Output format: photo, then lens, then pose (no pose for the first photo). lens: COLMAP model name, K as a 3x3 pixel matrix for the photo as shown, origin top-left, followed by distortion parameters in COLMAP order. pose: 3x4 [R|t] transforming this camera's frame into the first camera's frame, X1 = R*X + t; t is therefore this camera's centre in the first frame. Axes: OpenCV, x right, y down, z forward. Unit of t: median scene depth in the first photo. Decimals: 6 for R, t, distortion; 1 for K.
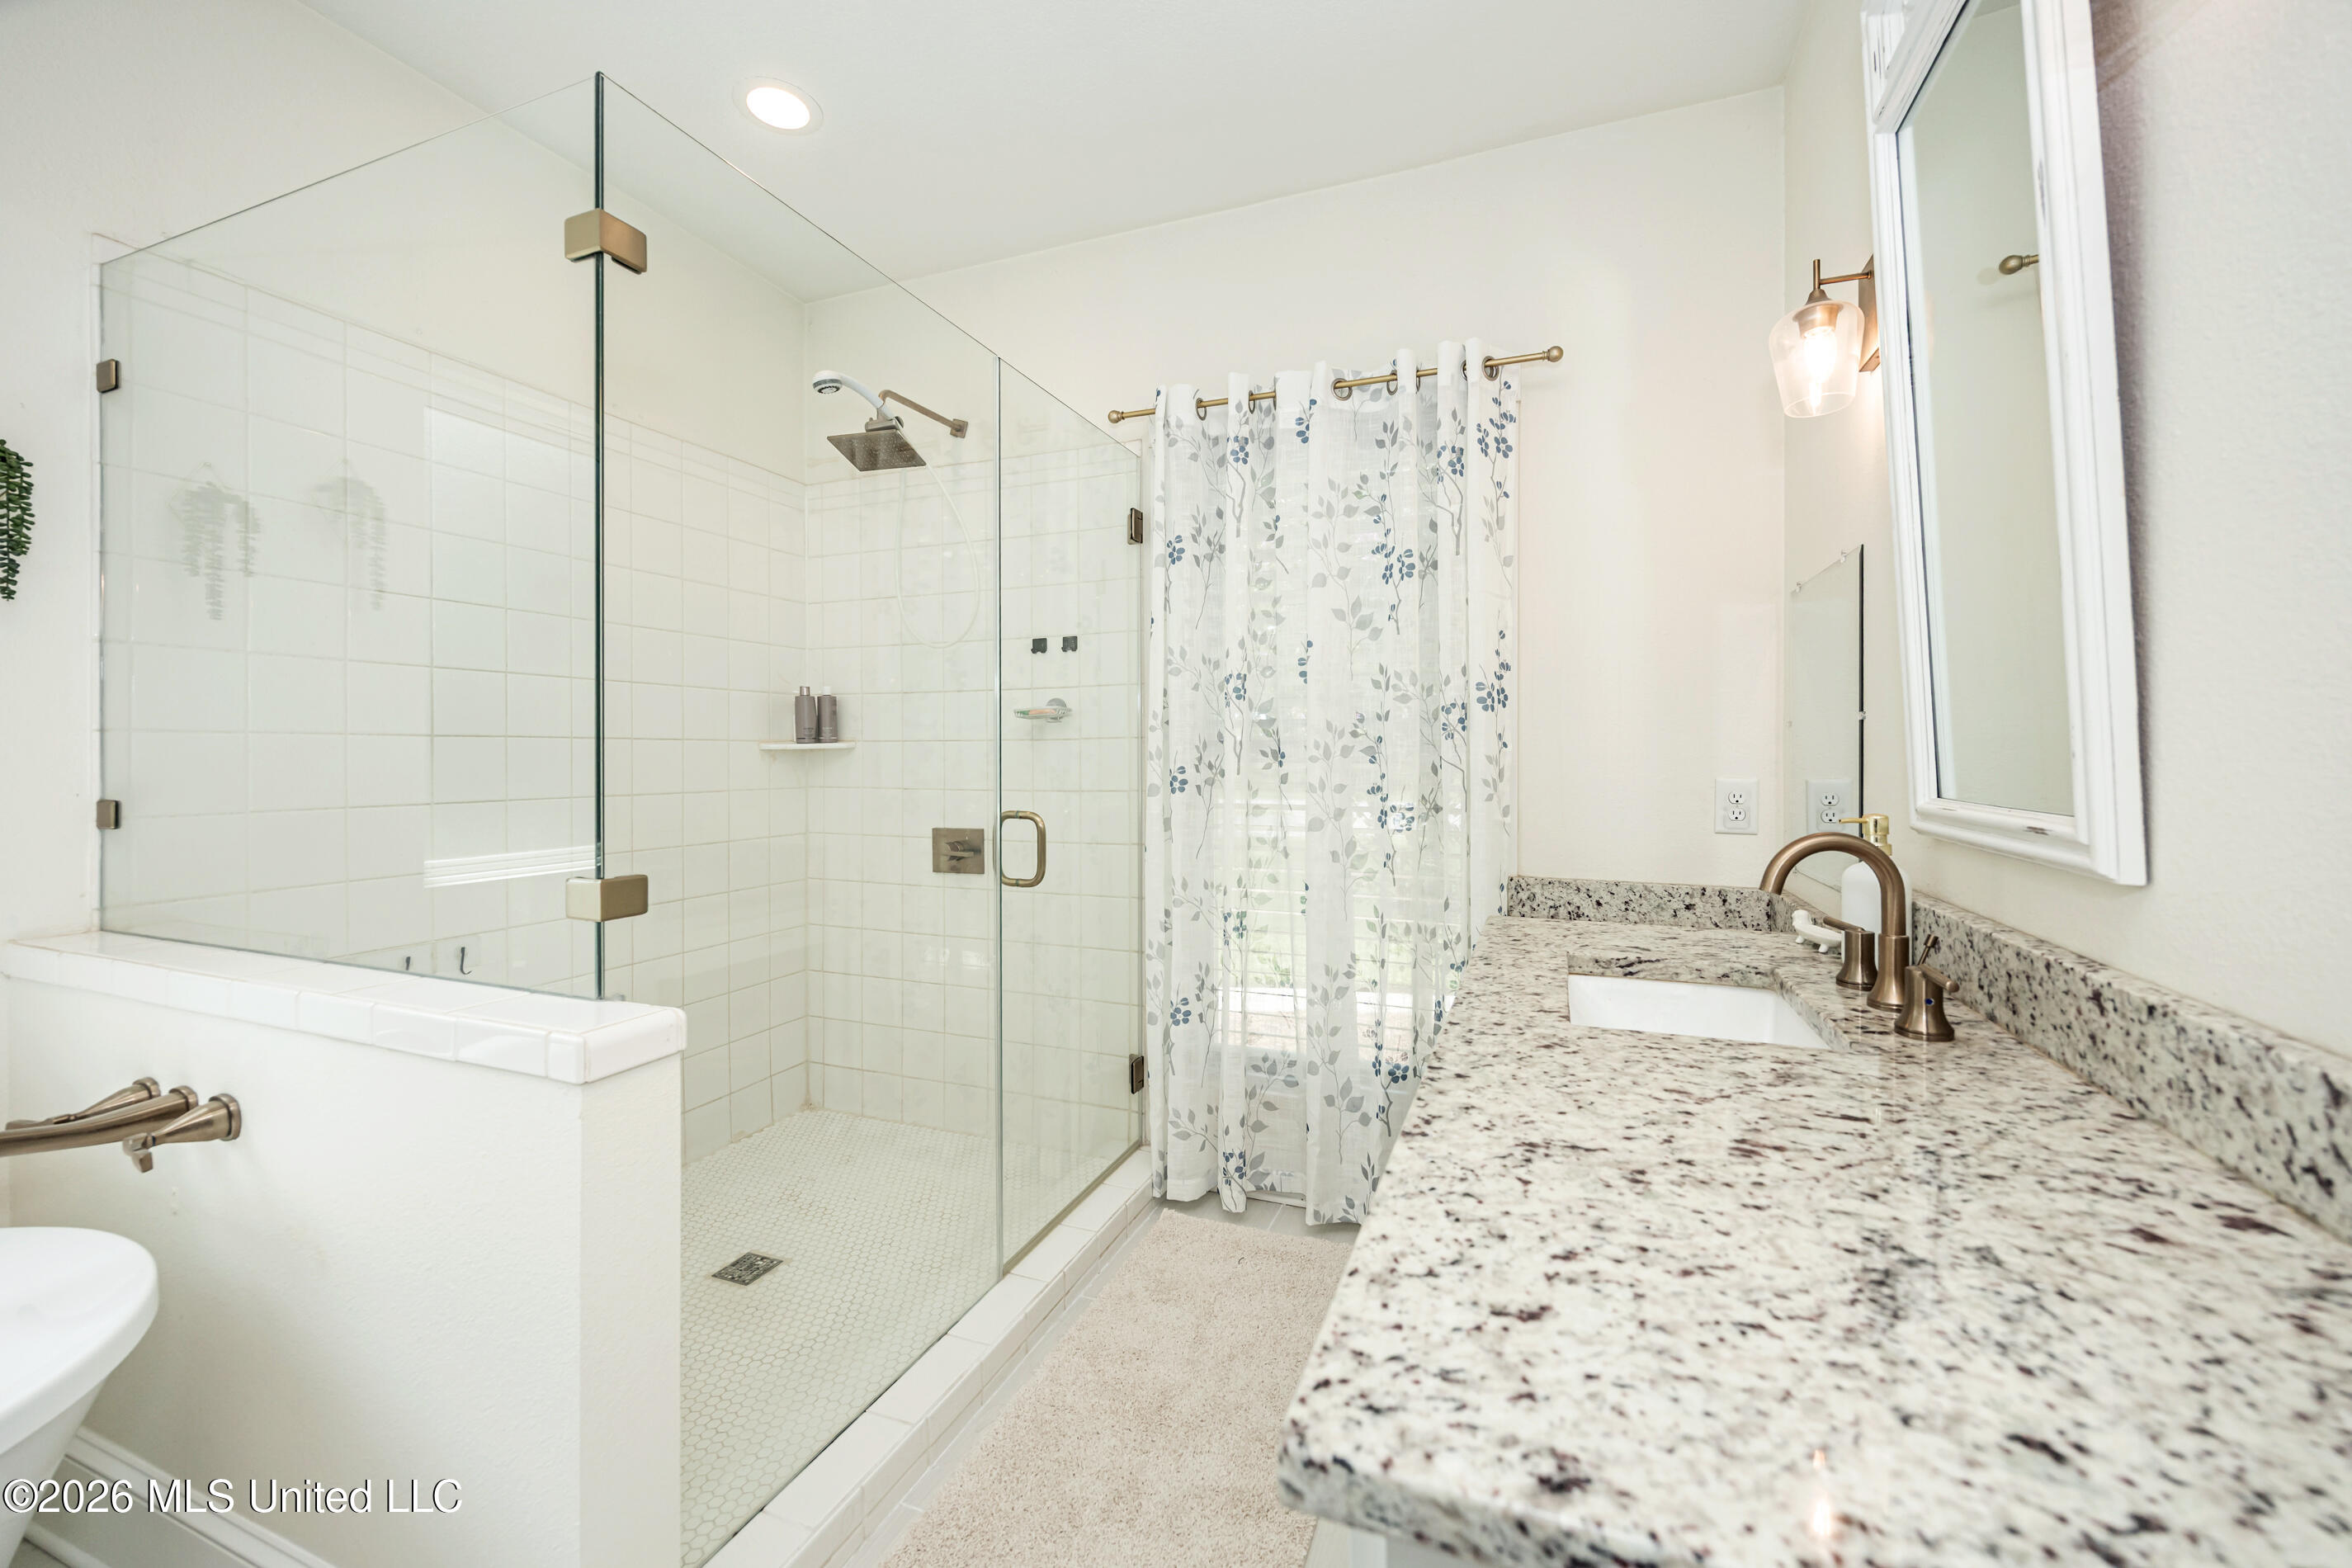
lens RADIAL K [[887.4, 0, 1181.1], [0, 887.4, 751.7], [0, 0, 1]] dist [-0.001469, -0.000116]
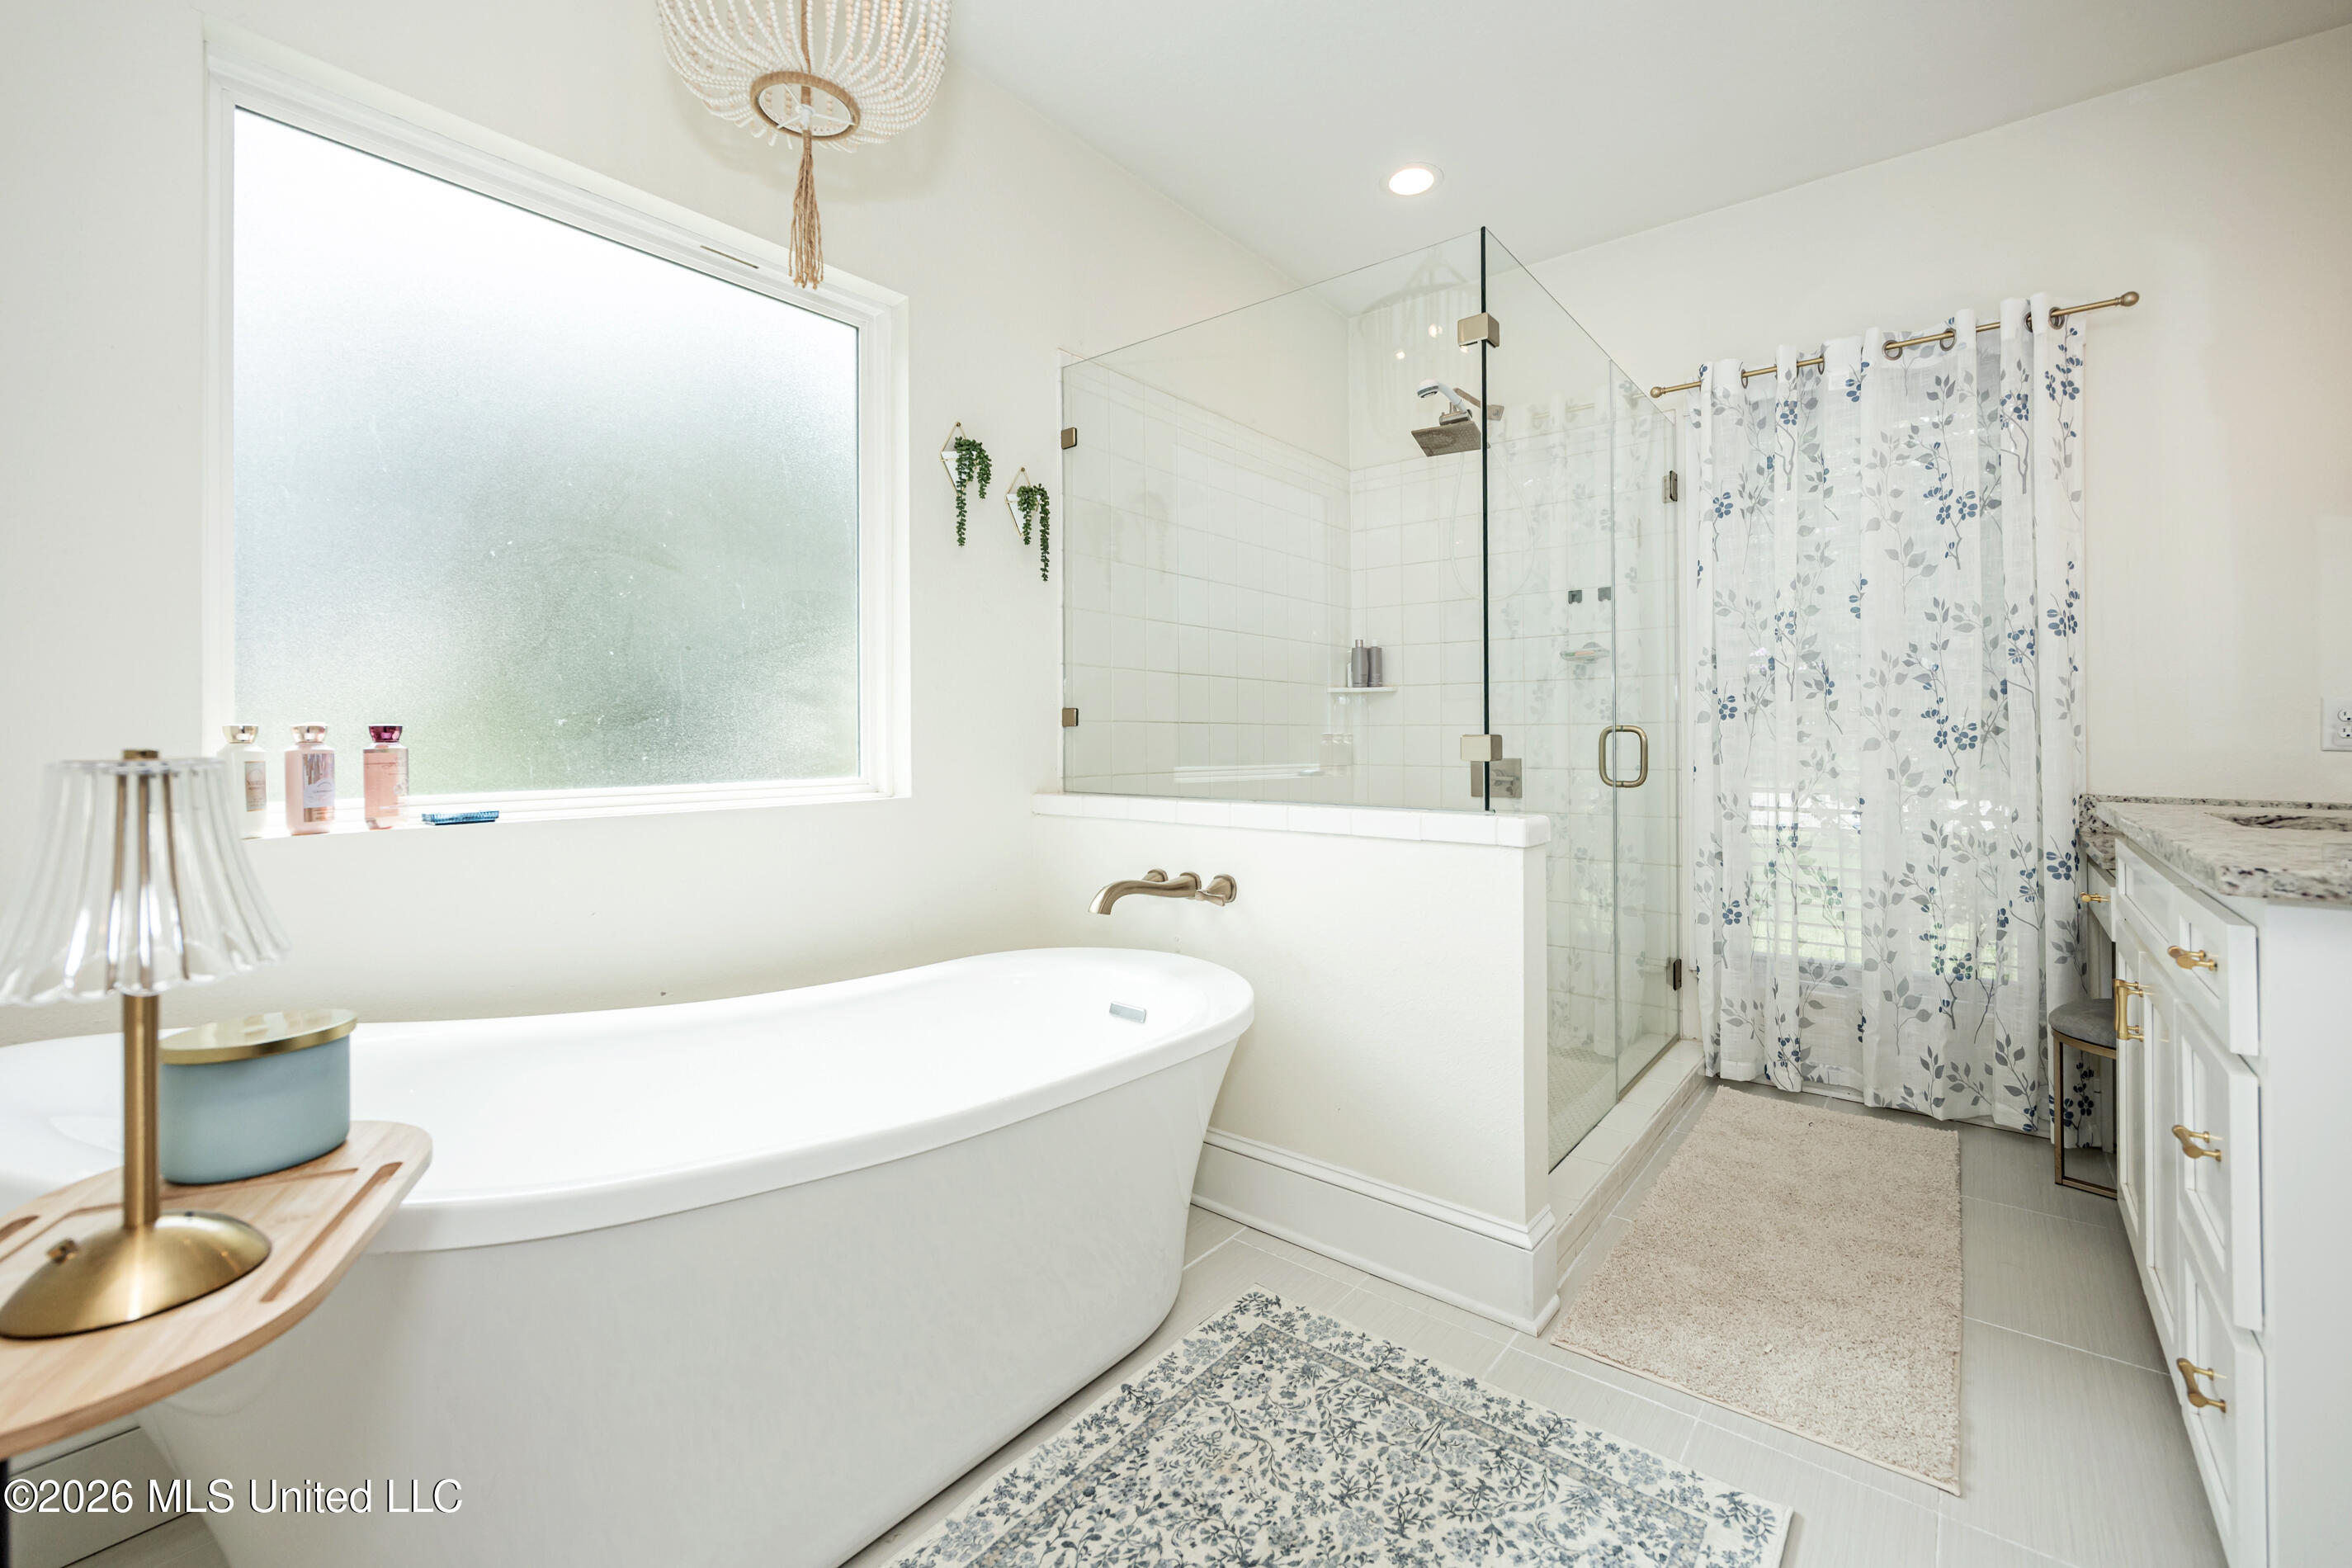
lens RADIAL K [[964.1, 0, 1253.4], [0, 964.1, 725.1], [0, 0, 1]] dist [-0.002669, -0.000658]
pose [[0.966928, -0.006074, -0.254978, -0.286879], [0.004243, 0.999961, -0.007731, 0.063393], [0.255015, 0.006393, 0.966916, -0.357550]]
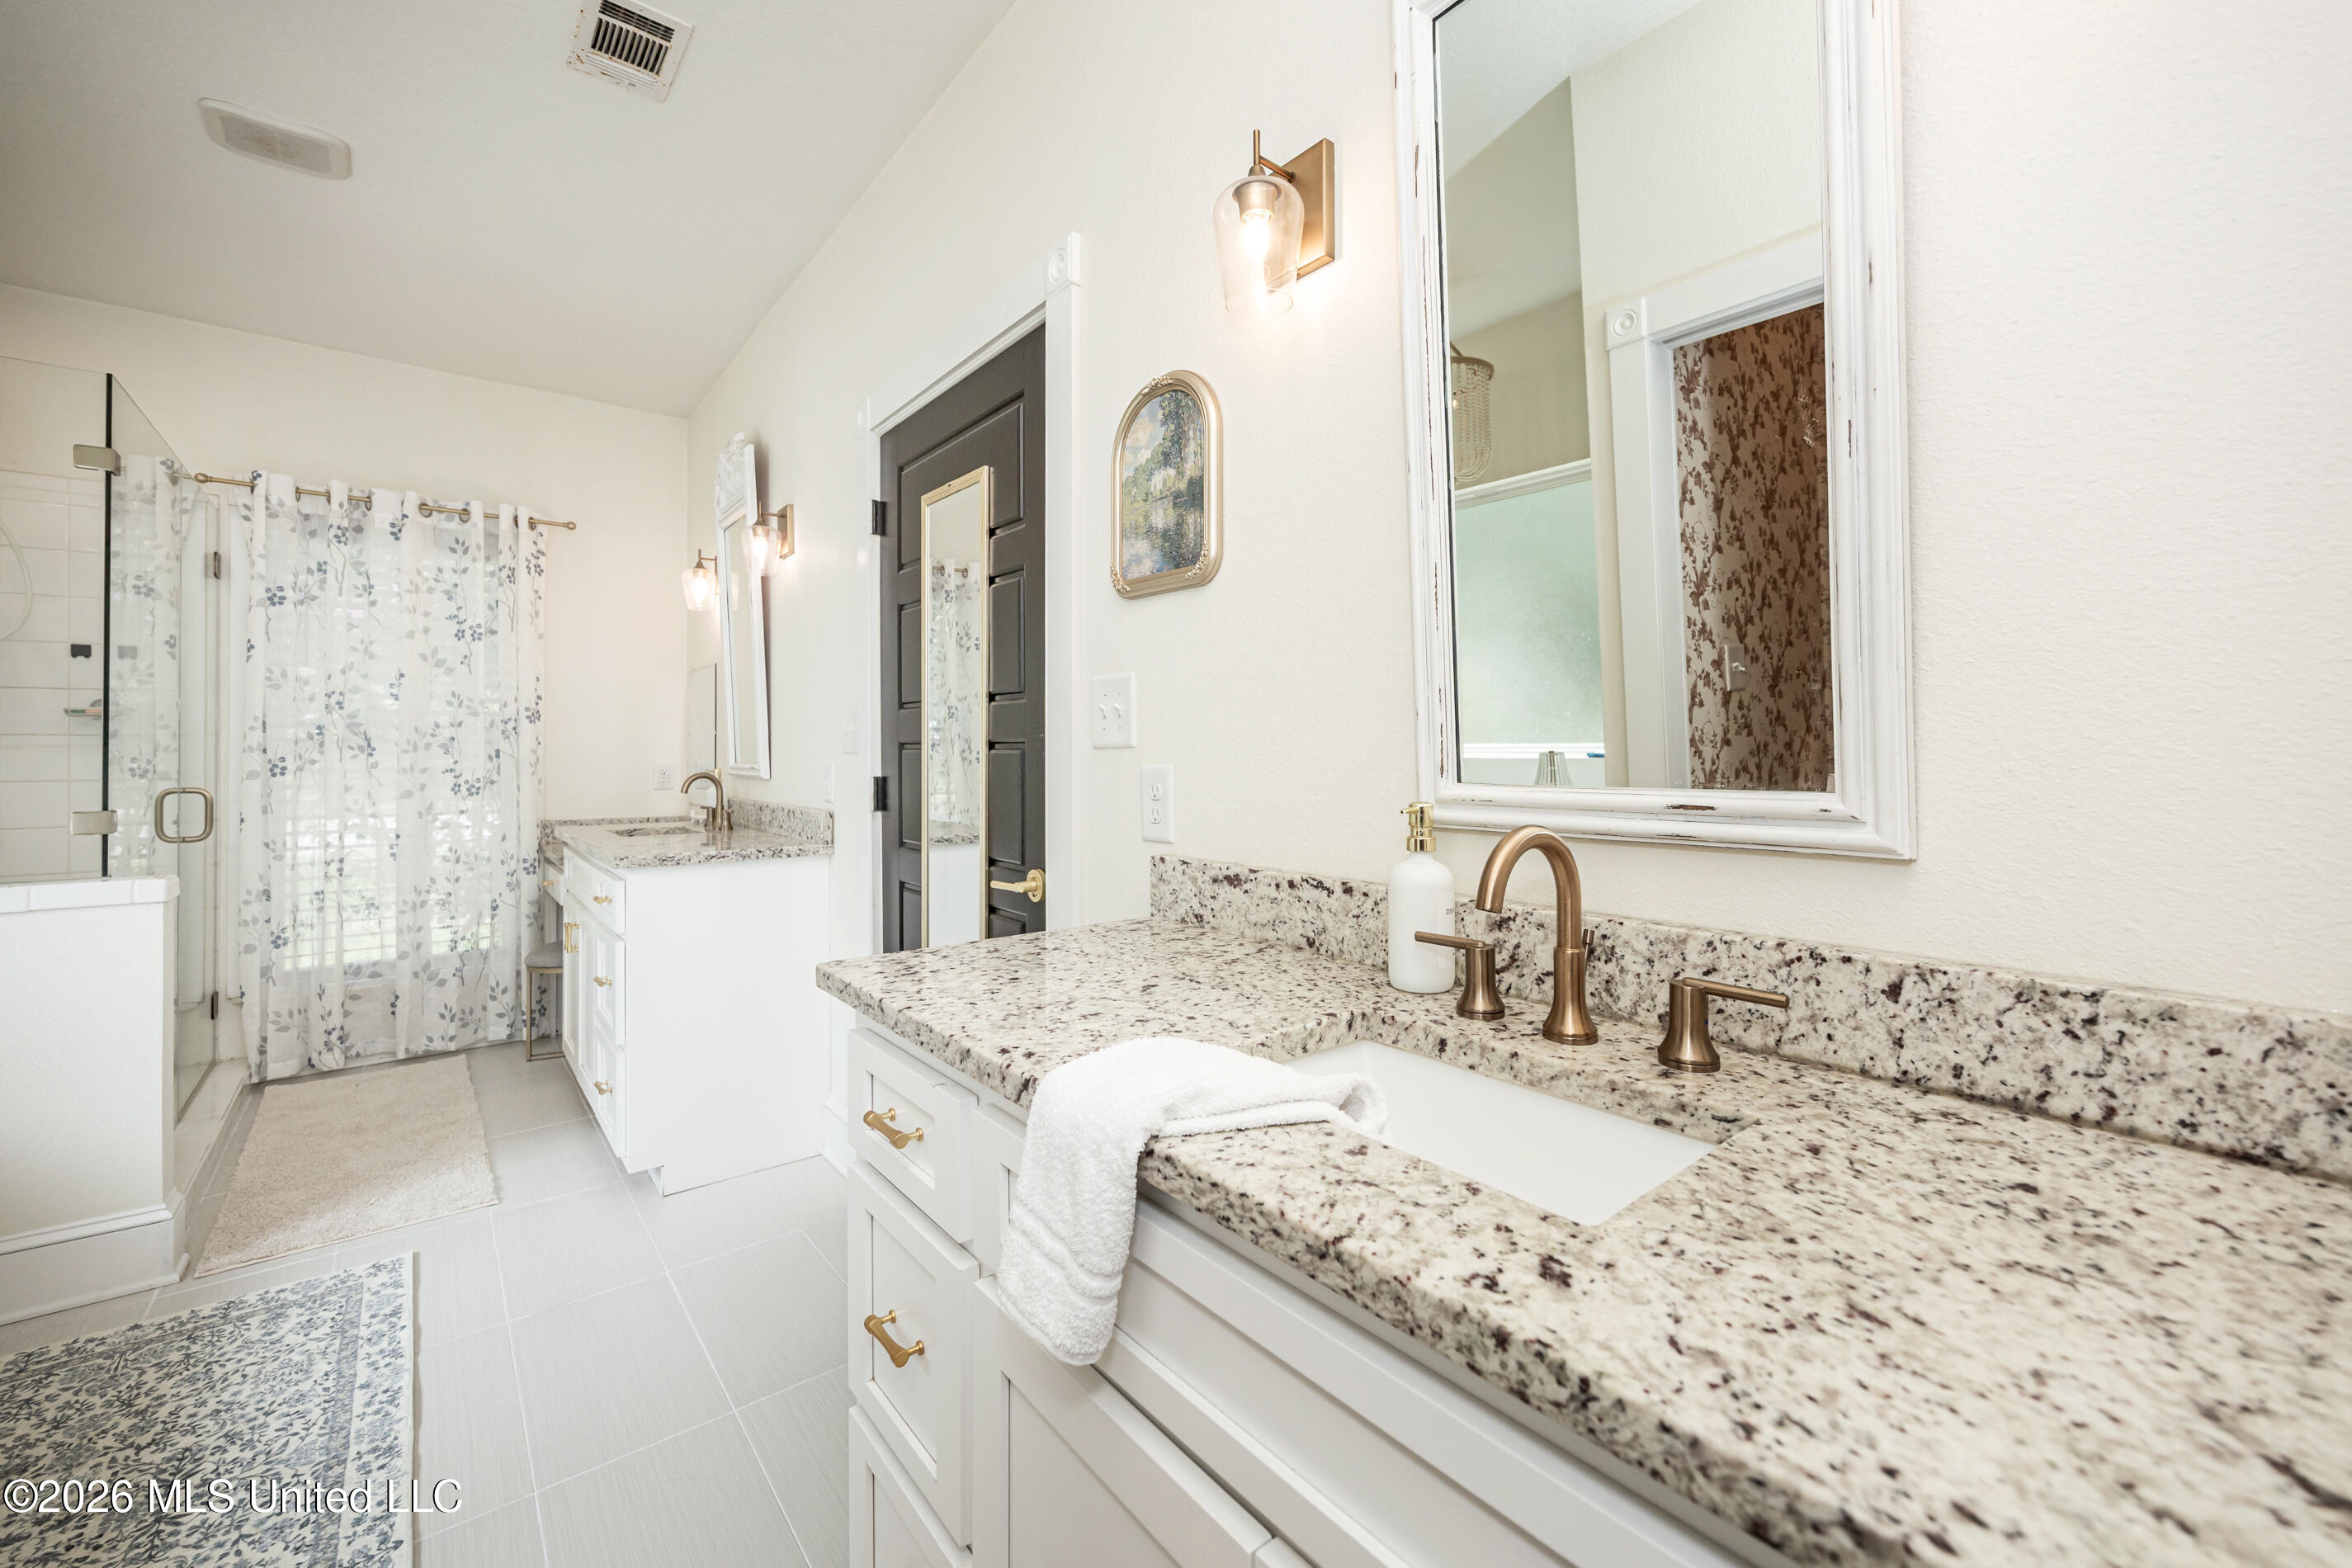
lens RADIAL K [[889.7, 0, 1091.7], [0, 889.7, 748.5], [0, 0, 1]] dist [-0.000135, 0.000045]
pose [[0.515188, 0.004249, 0.857067, -0.547425], [-0.000471, 0.999989, -0.004674, 0.009959], [-0.857077, 0.002004, 0.515184, -0.787076]]
